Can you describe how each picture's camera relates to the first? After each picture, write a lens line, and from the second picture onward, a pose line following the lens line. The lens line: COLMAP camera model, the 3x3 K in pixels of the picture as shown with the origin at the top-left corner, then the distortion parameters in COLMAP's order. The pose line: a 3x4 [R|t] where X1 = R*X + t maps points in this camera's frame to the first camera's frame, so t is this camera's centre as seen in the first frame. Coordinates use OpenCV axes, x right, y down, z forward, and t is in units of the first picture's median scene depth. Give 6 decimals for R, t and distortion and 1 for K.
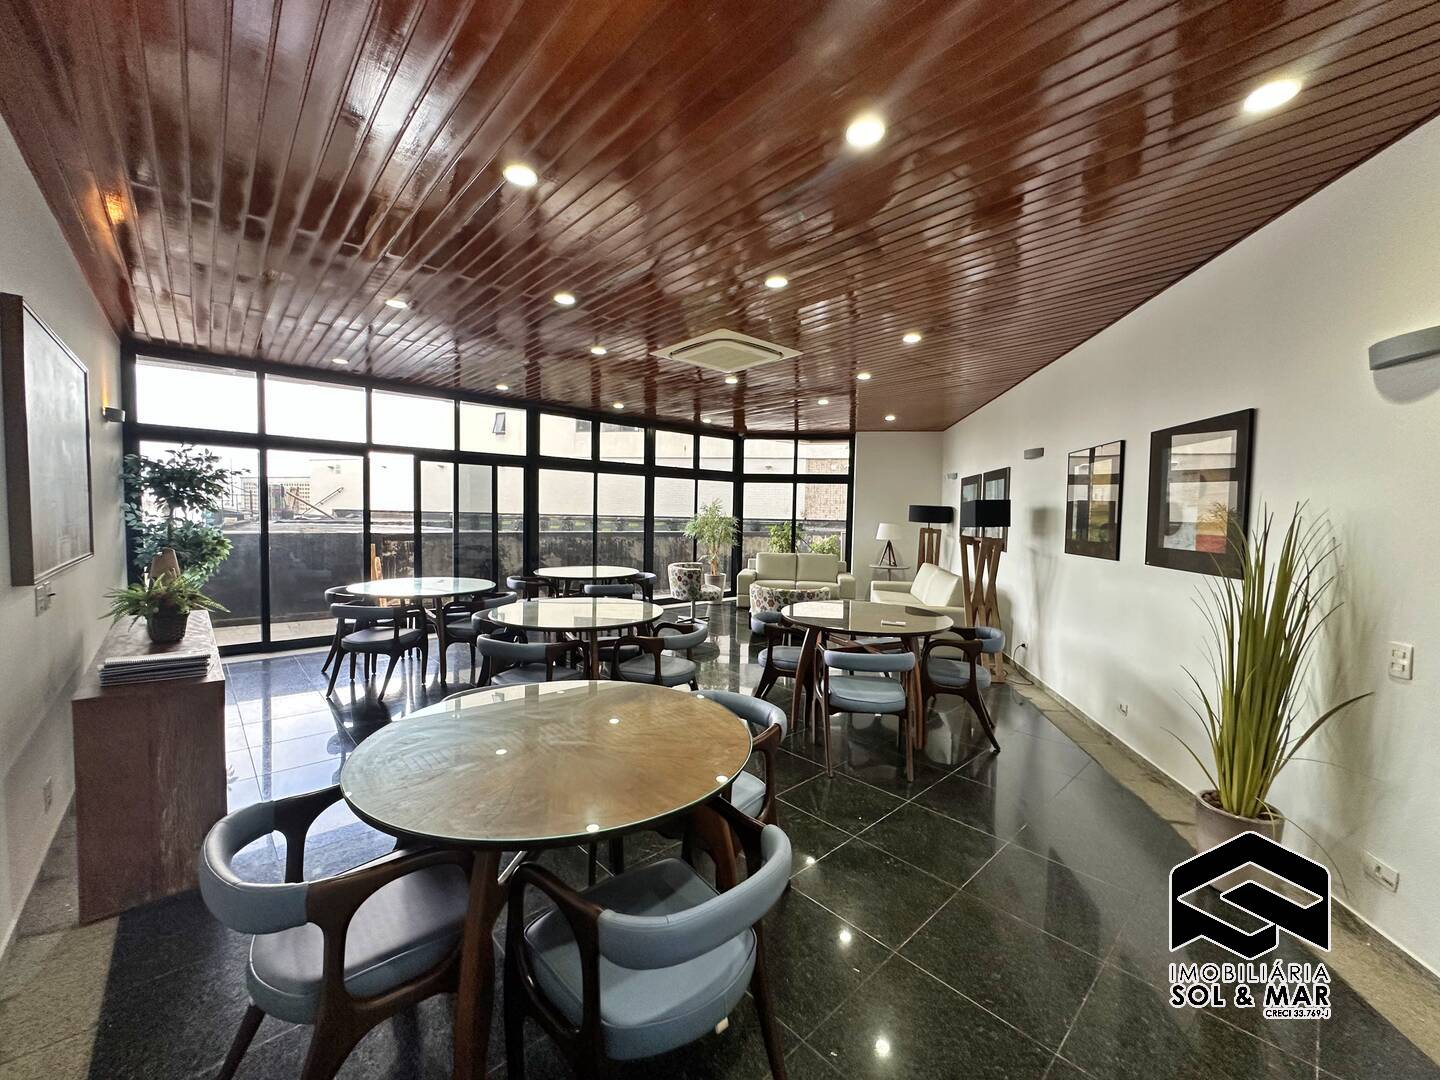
lens RADIAL K [[574.8, 0, 720.2], [0, 574.8, 542.2], [0, 0, 1]] dist [-0.001911, 0.000529]
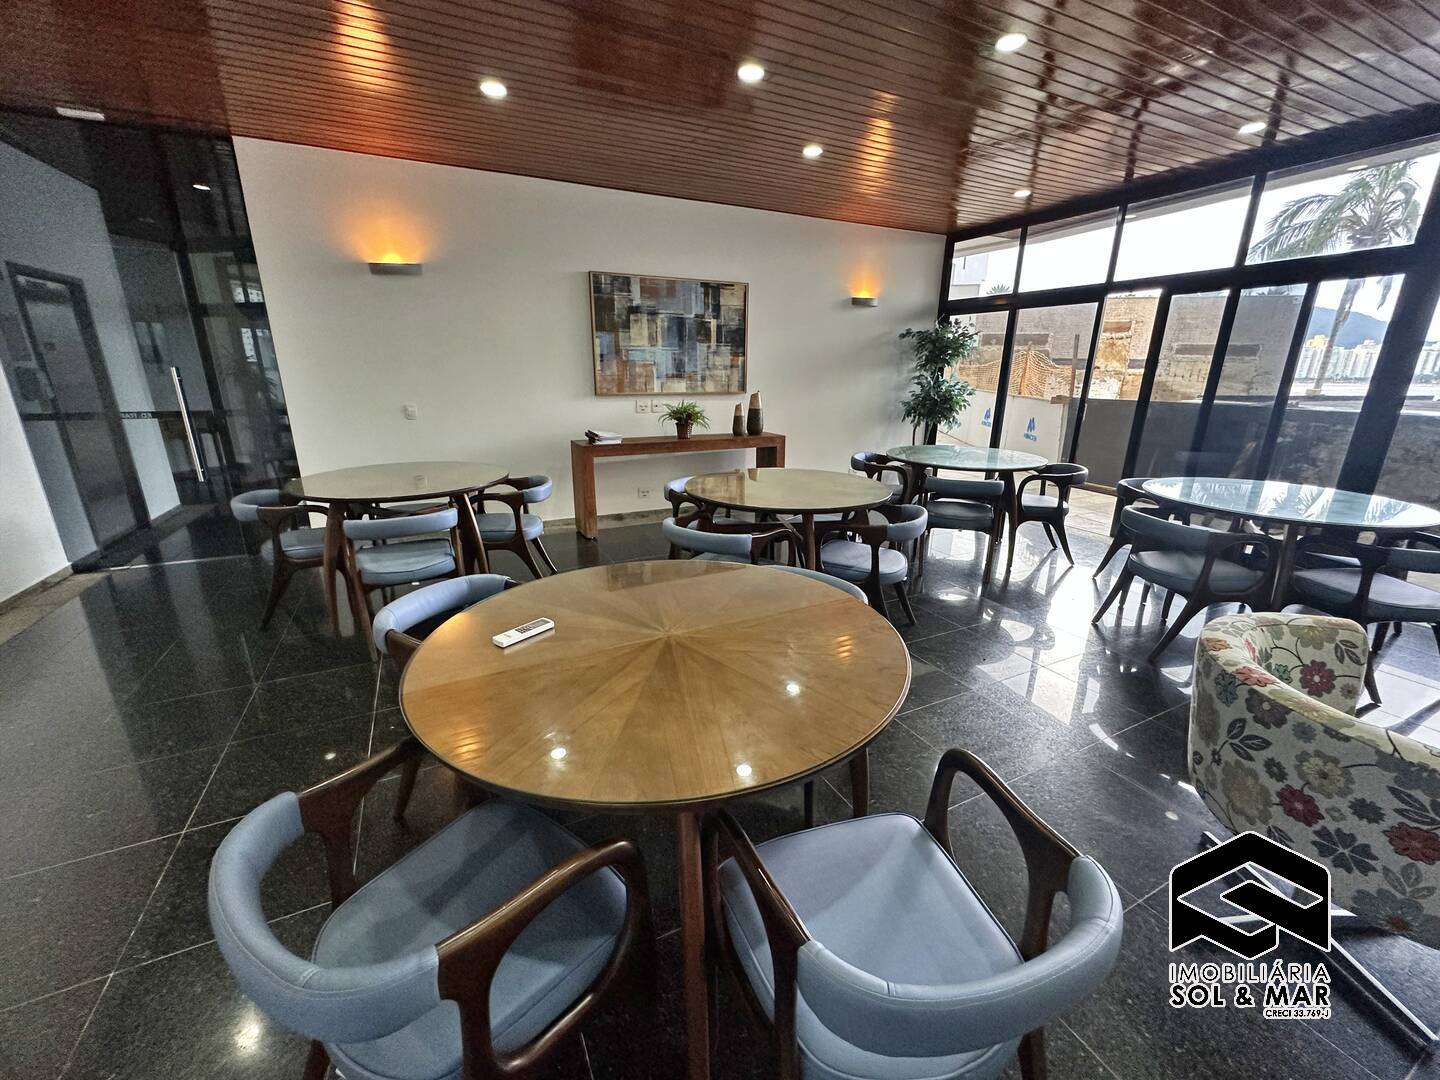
lens RADIAL K [[581.8, 0, 710.8], [0, 581.8, 536.0], [0, 0, 1]] dist [-0.001171, -0.000004]
pose [[-0.280880, 0.246447, -0.927561, 0.284277], [-0.060423, 0.960010, 0.273366, -0.018456], [0.957839, 0.132829, -0.254757, 0.571968]]
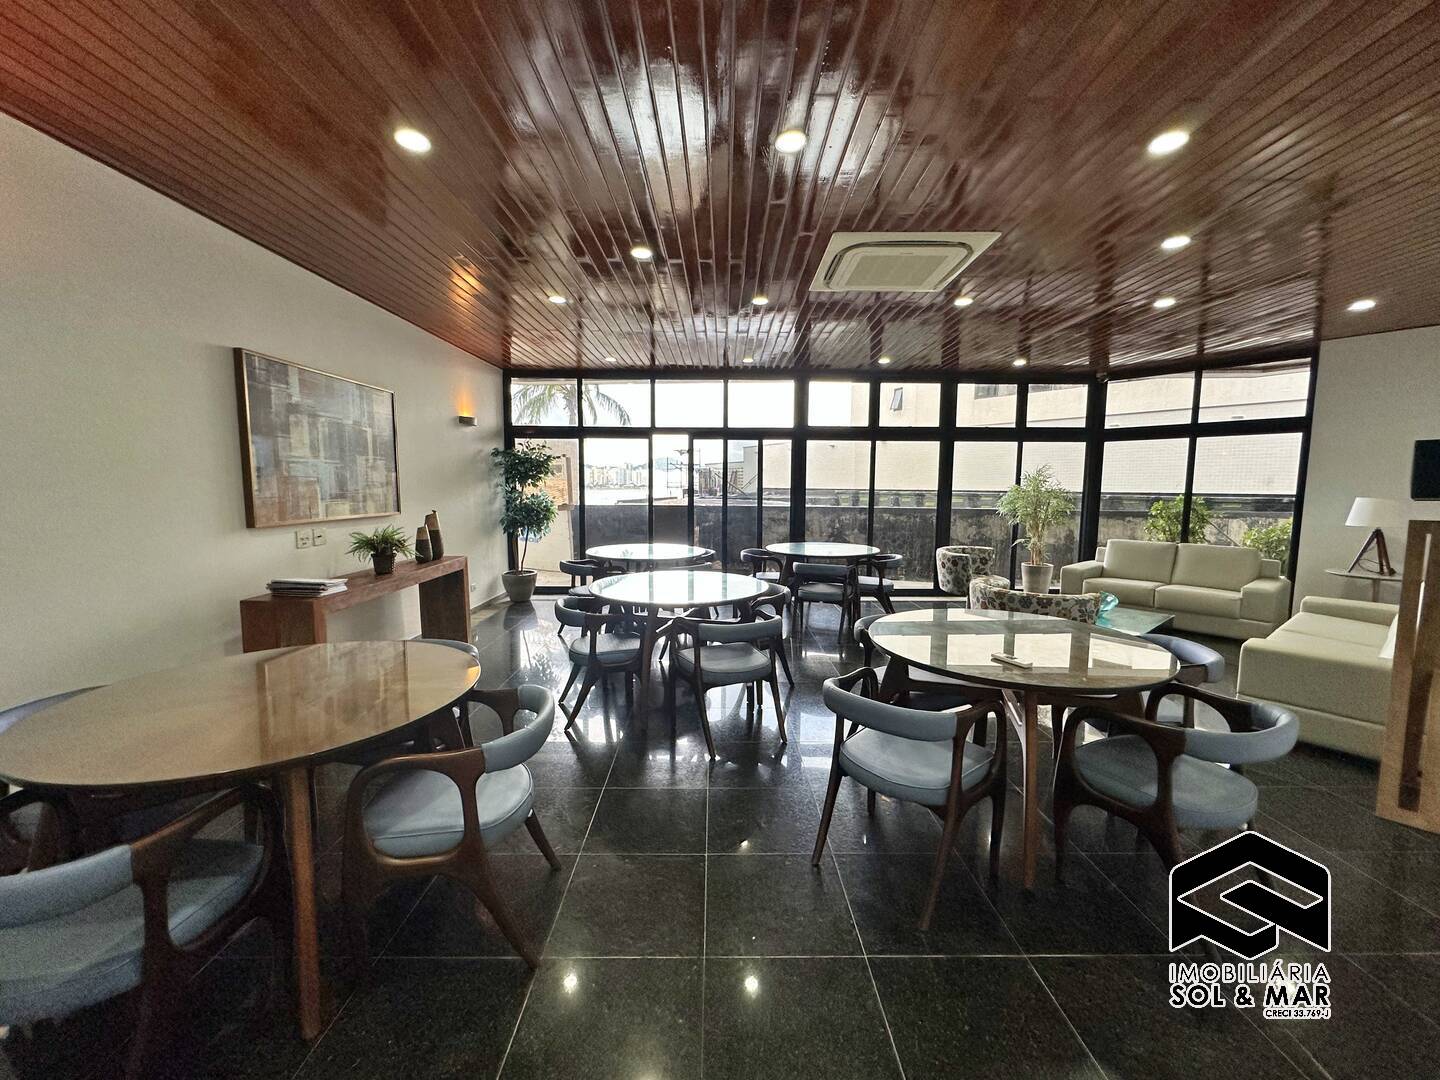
lens RADIAL K [[574.8, 0, 720.2], [0, 574.8, 542.2], [0, 0, 1]] dist [-0.001911, 0.000529]
pose [[0.747464, 0.053348, -0.662156, 0.210235], [-0.025110, 0.998327, 0.052086, -0.003846], [0.663827, -0.022306, 0.747553, 0.174512]]
